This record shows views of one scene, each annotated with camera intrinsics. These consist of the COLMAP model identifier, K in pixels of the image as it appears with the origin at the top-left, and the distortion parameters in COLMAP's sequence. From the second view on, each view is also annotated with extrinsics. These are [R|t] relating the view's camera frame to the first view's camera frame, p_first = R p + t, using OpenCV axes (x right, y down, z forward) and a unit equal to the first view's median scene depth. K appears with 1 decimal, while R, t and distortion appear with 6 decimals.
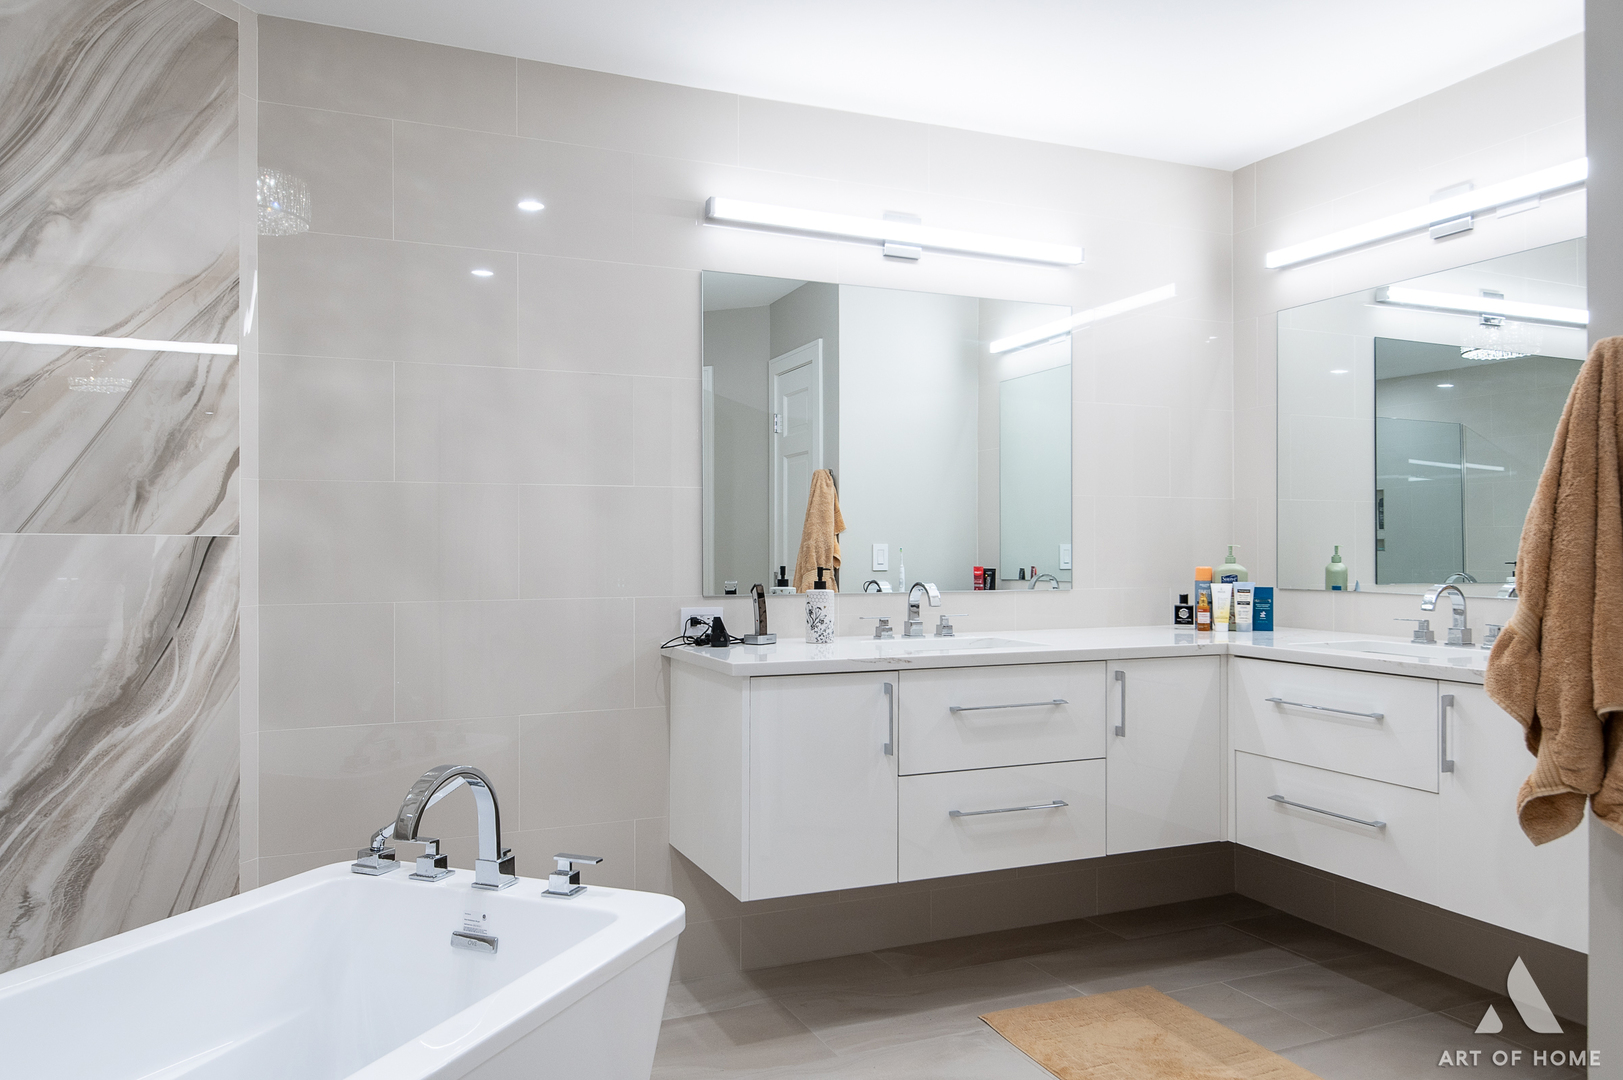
lens RADIAL K [[1125.9, 0, 811.4], [0, 1125.9, 542.8], [0, 0, 1]] dist [0.005175, -0.010252]
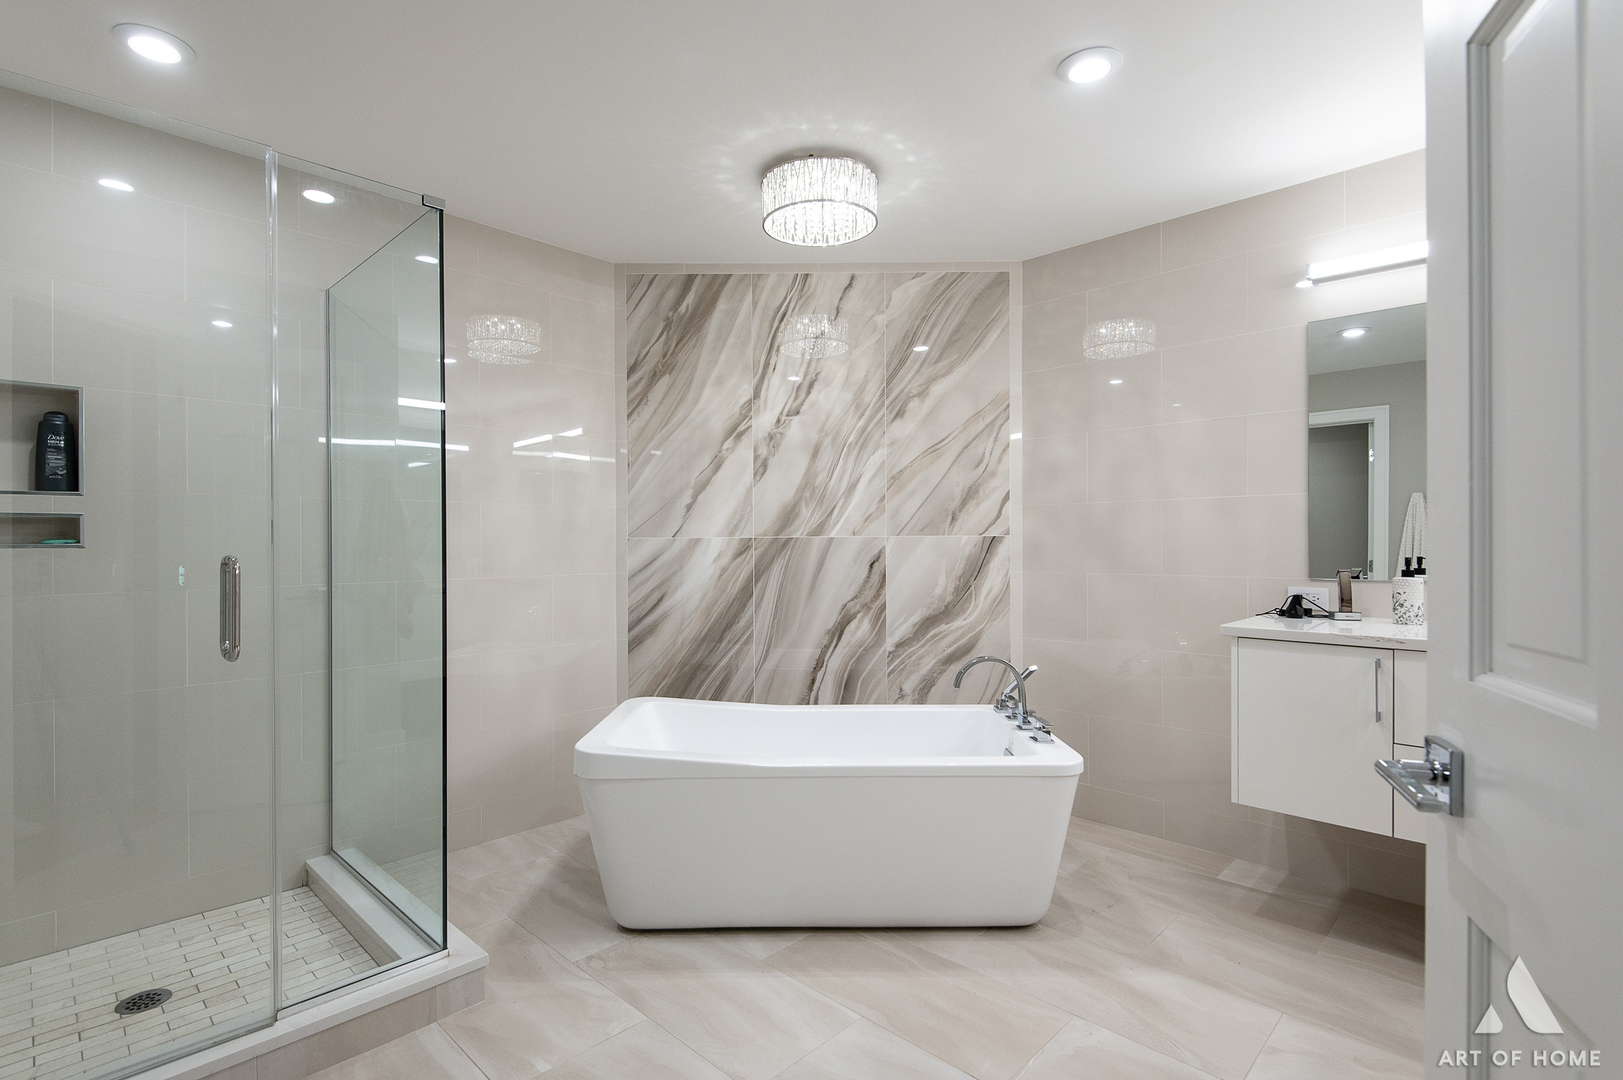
lens RADIAL K [[769.6, 0, 809.7], [0, 769.6, 543.8], [0, 0, 1]] dist [0.002610, -0.000361]
pose [[0.377051, 0.000047, -0.926193, 0.636612], [0.007485, 0.999967, 0.003098, 0.001160], [0.926162, -0.008100, 0.377038, 0.189609]]
